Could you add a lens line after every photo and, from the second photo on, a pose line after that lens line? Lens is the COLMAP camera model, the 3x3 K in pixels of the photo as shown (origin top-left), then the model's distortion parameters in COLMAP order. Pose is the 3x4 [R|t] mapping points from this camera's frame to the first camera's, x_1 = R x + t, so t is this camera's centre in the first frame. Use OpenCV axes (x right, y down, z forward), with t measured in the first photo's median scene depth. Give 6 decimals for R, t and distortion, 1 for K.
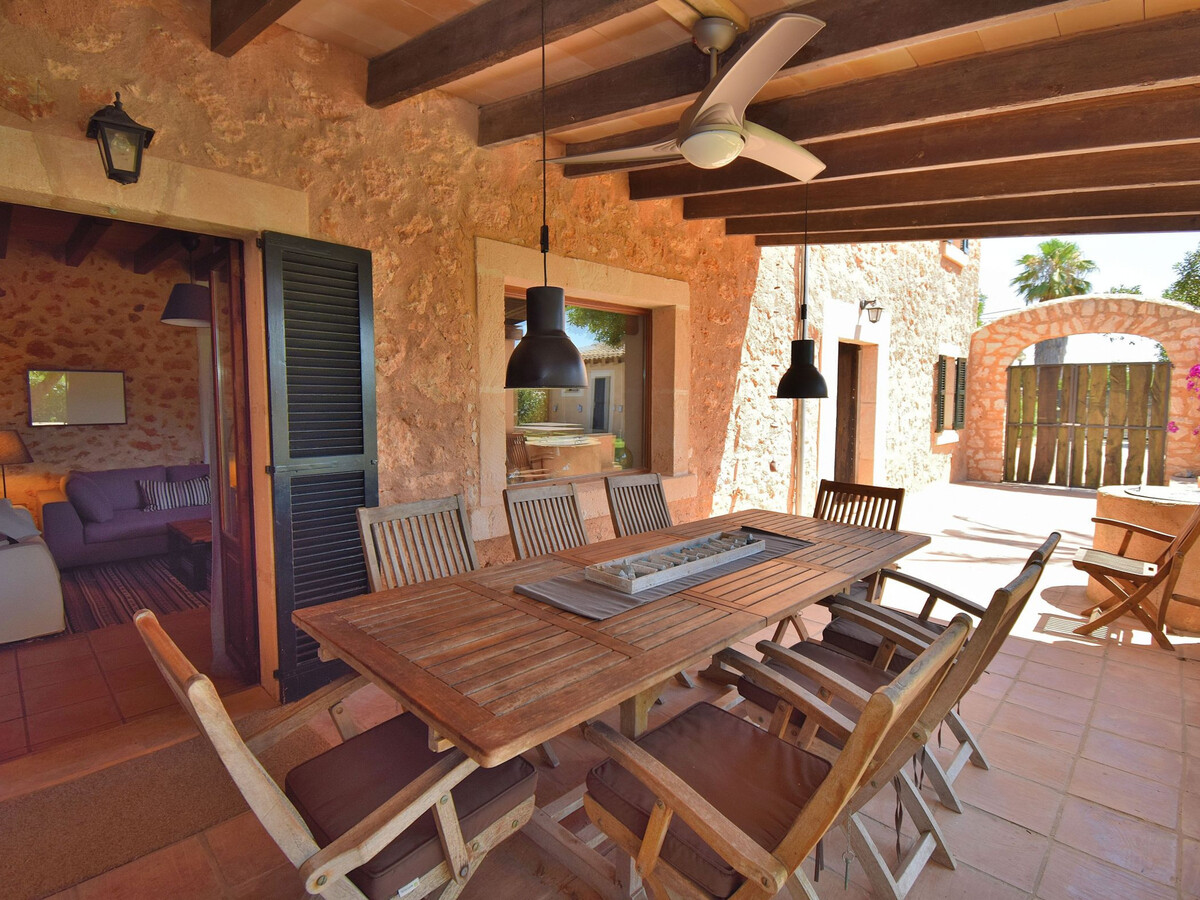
lens RADIAL K [[577.3, 0, 552.2], [0, 577.3, 446.2], [0, 0, 1]] dist [-0.036478, -0.004610]
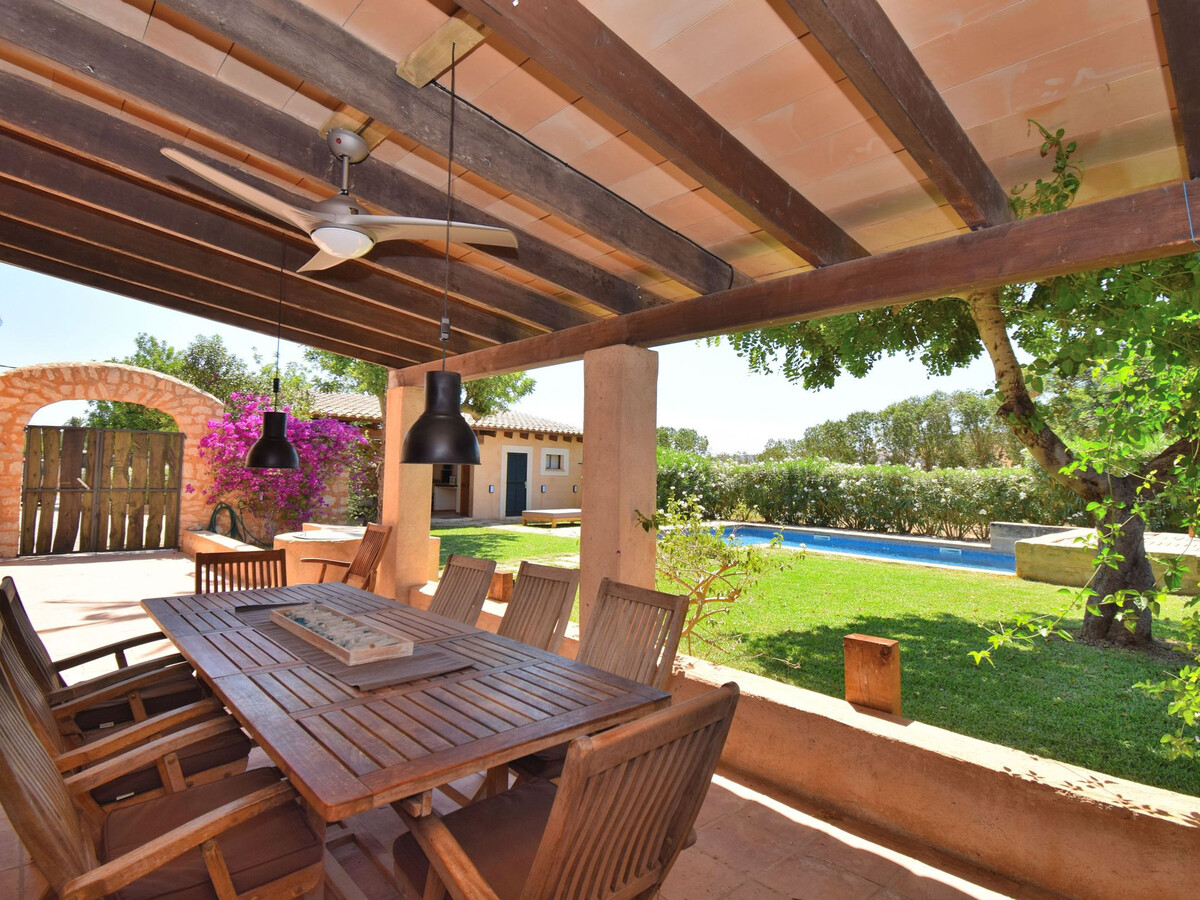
lens RADIAL K [[612.4, 0, 607.3], [0, 612.4, 442.0], [0, 0, 1]] dist [-0.010271, -0.011201]
pose [[-0.017860, 0.053967, 0.998383, -0.170533], [0.061782, 0.996694, -0.052770, -0.009118], [-0.997930, 0.060740, -0.021135, 0.106444]]
